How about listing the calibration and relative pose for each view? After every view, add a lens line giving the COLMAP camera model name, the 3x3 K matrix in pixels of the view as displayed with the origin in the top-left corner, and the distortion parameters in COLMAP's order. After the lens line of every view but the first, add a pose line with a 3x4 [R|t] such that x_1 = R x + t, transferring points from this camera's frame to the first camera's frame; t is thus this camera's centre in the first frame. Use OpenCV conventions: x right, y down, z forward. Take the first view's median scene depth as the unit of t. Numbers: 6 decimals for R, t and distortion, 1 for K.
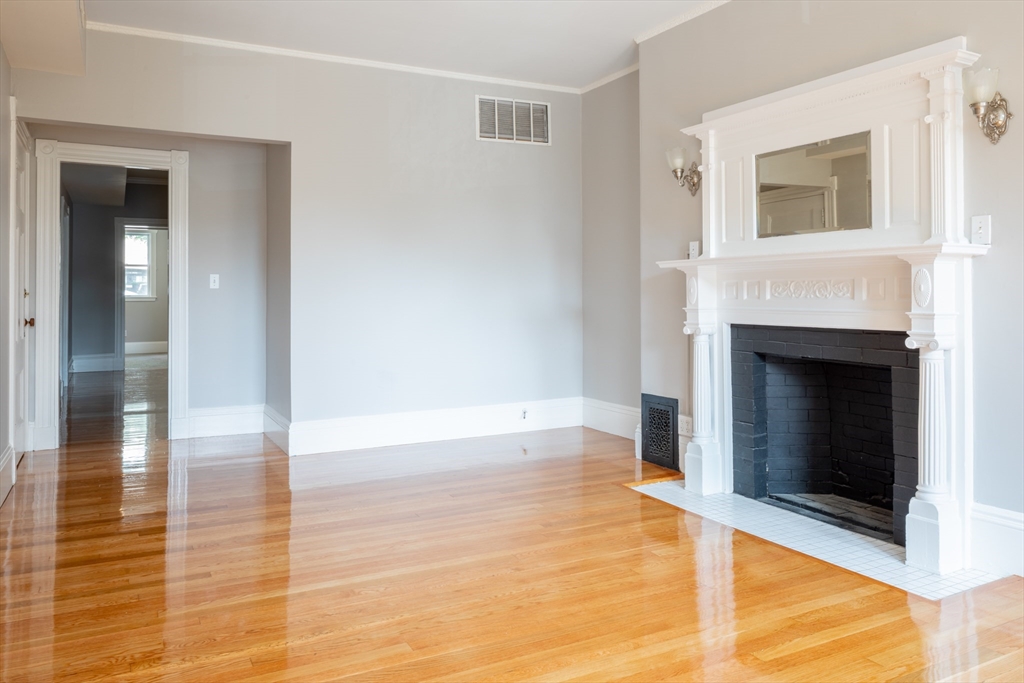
lens RADIAL K [[698.9, 0, 512.1], [0, 698.9, 292.2], [0, 0, 1]] dist [-0.002911, -0.003434]
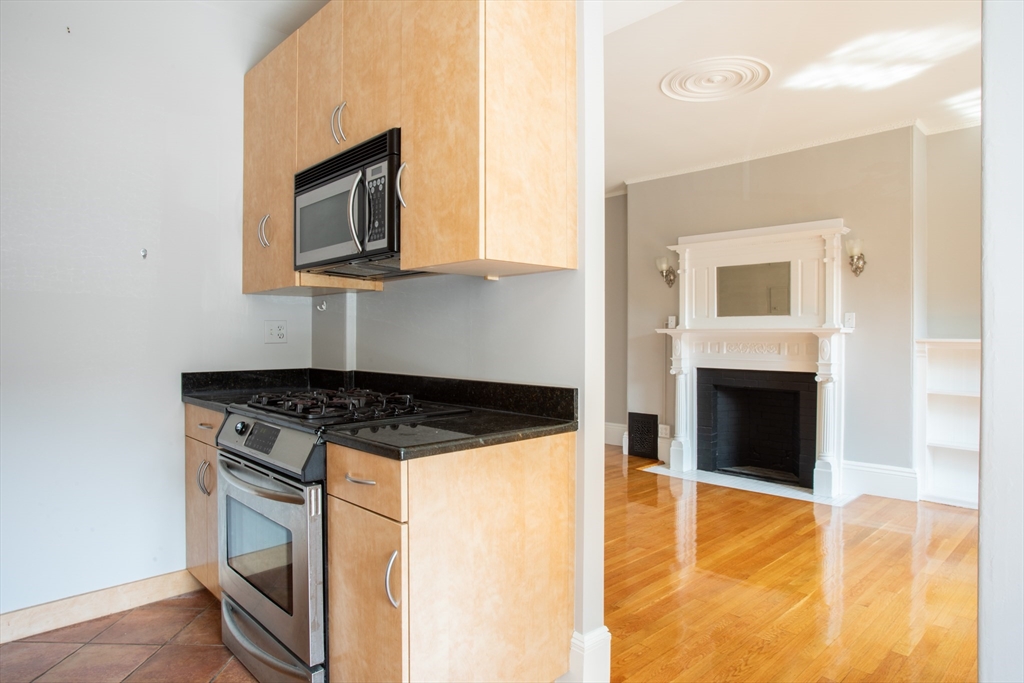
lens RADIAL K [[607.8, 0, 506.9], [0, 607.8, 341.0], [0, 0, 1]] dist [-0.040484, 0.002412]
pose [[0.954168, 0.005044, 0.299229, -0.552792], [-0.009621, 0.999858, 0.013826, -0.033559], [-0.299116, -0.016071, 0.954081, -0.231310]]
